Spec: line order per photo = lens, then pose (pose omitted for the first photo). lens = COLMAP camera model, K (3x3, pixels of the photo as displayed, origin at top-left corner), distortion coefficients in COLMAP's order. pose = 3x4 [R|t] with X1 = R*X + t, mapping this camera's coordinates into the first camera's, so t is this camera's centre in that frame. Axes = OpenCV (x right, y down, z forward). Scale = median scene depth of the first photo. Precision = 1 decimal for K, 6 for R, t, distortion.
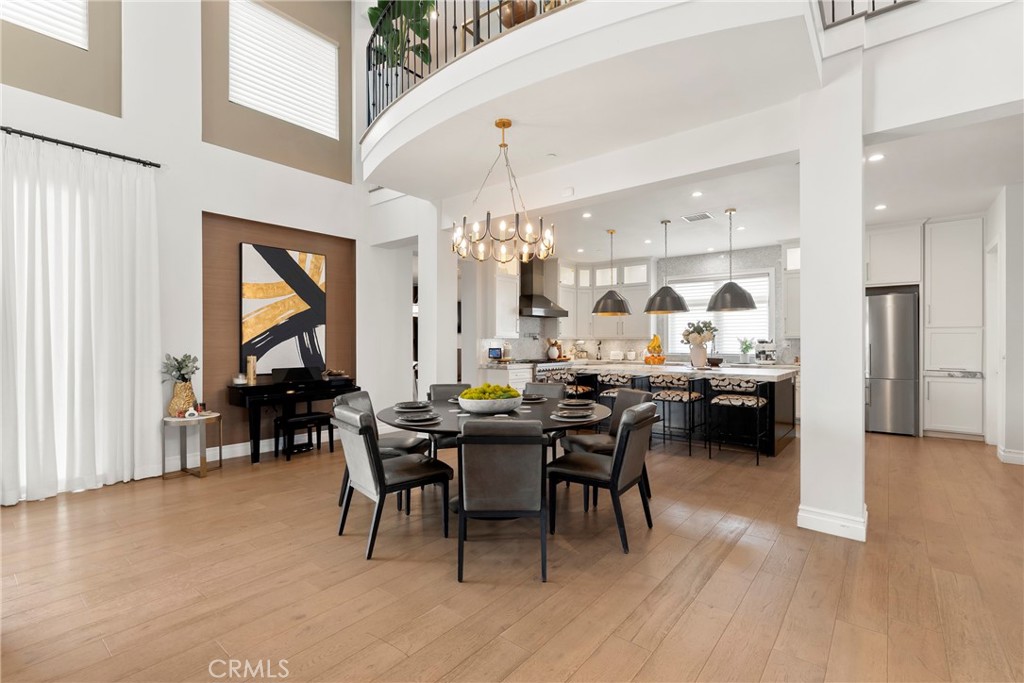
lens RADIAL K [[465.3, 0, 510.2], [0, 465.3, 340.2], [0, 0, 1]] dist [-0.000725, 0.000079]
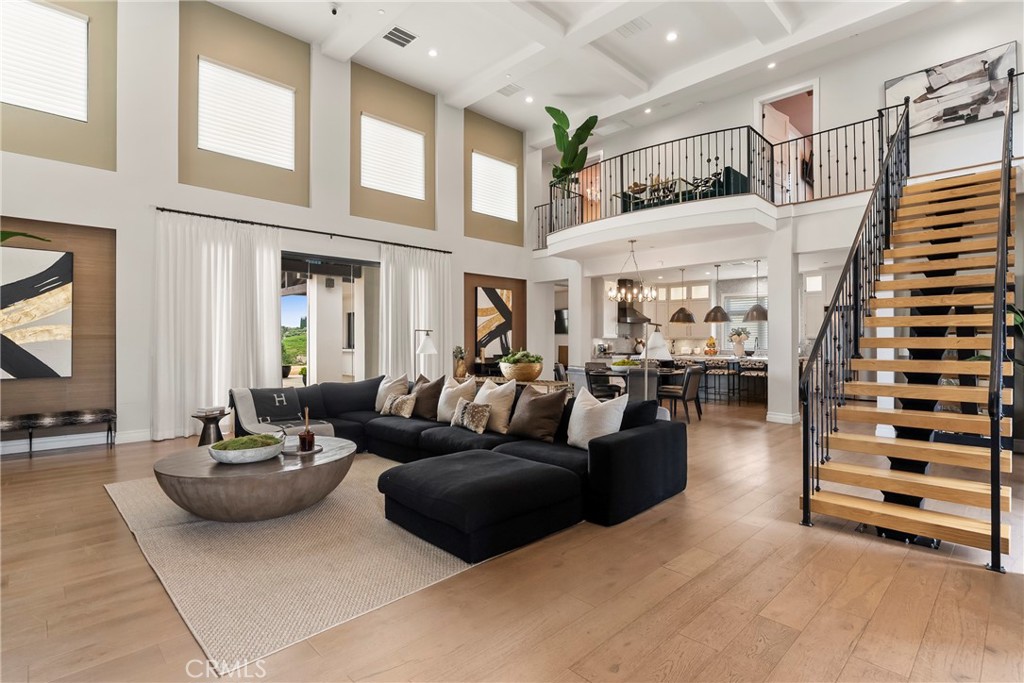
lens RADIAL K [[502.6, 0, 511.7], [0, 502.6, 338.4], [0, 0, 1]] dist [-0.002492, -0.000344]
pose [[0.993716, 0.001797, -0.111914, -0.199292], [-0.001894, 0.999998, -0.000757, -0.001882], [0.111912, 0.000964, 0.993718, -0.903660]]
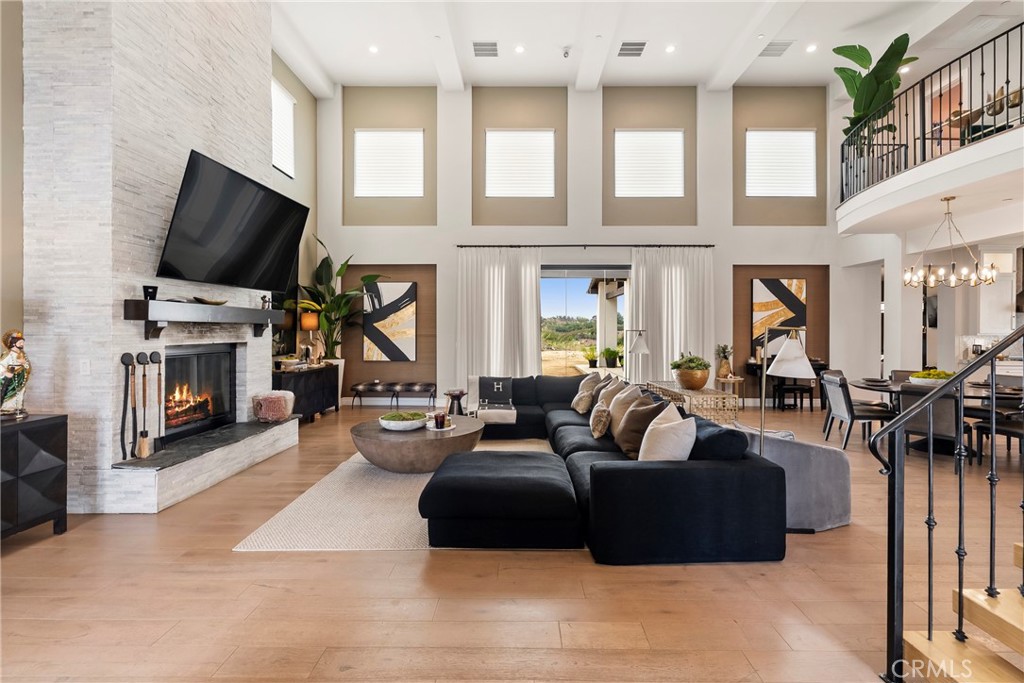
lens RADIAL K [[465.3, 0, 515.7], [0, 465.3, 332.7], [0, 0, 1]] dist [-0.000725, 0.000079]
pose [[0.627114, 0.004502, -0.778915, 0.179883], [0.000271, 0.999982, 0.005998, -0.023845], [0.778928, -0.003972, 0.627101, -0.664113]]
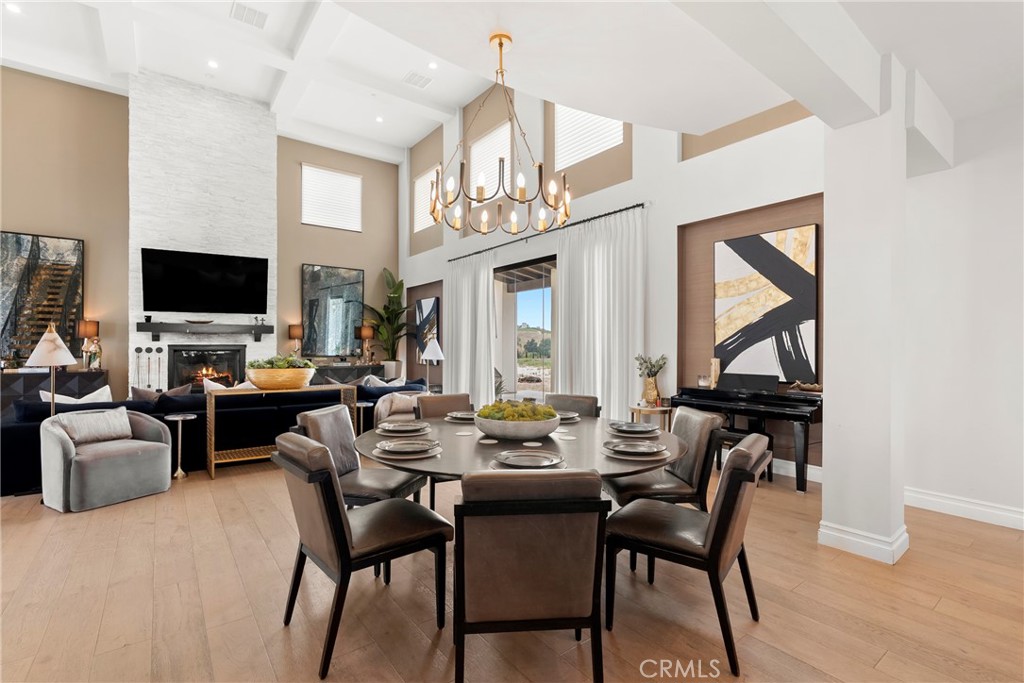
lens RADIAL K [[465.3, 0, 515.2], [0, 465.3, 346.6], [0, 0, 1]] dist [-0.000725, 0.000079]
pose [[-0.232348, 0.003187, -0.972627, 0.438183], [0.002196, 0.999994, 0.002753, 0.005623], [0.972630, -0.001496, -0.232354, 0.755806]]
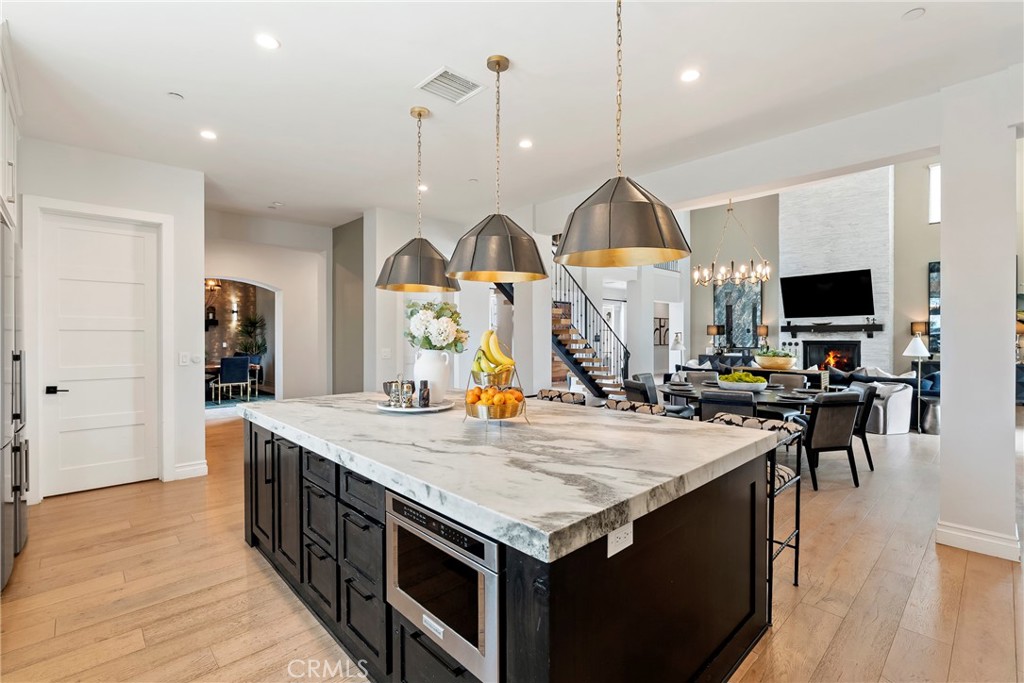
lens RADIAL K [[465.3, 0, 511.3], [0, 465.3, 339.9], [0, 0, 1]] dist [-0.000725, 0.000079]
pose [[-0.991754, 0.002870, 0.128124, 0.307007], [0.003422, 0.999986, 0.004090, -0.013887], [-0.128111, 0.004494, -0.991750, 1.609561]]
